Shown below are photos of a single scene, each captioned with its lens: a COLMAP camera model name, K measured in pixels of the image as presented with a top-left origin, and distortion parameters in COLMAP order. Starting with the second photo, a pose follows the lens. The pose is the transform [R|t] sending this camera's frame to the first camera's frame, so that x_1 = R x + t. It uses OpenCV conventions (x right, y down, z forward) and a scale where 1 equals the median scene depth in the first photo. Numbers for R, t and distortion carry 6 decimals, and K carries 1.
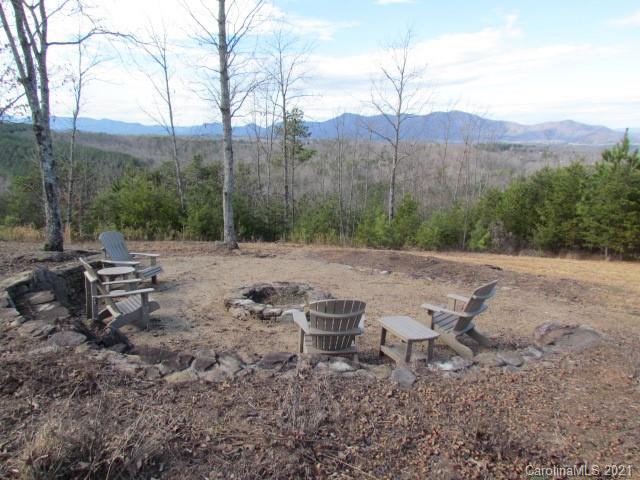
lens RADIAL K [[452.2, 0, 320.0], [0, 452.2, 240.0], [0, 0, 1]] dist [-0.013744, -0.002419]
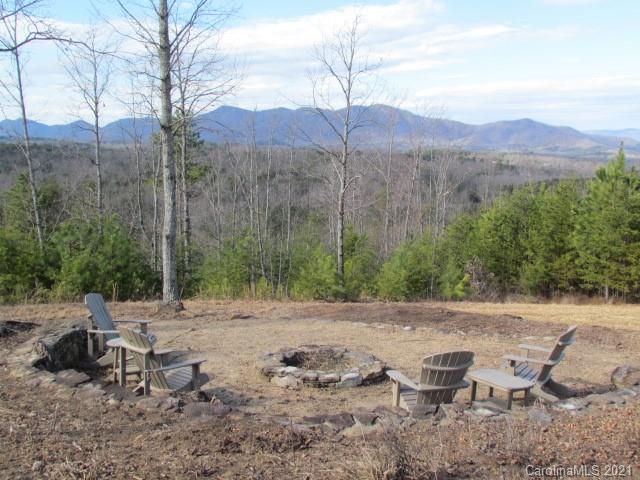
lens RADIAL K [[670.3, 0, 320.0], [0, 670.3, 240.0], [0, 0, 1]] dist [-0.038020, 0.002499]
pose [[0.980672, -0.027097, 0.193774, -0.105089], [0.041885, 0.996479, -0.072634, -0.003534], [-0.191123, 0.079346, 0.978354, -0.079960]]
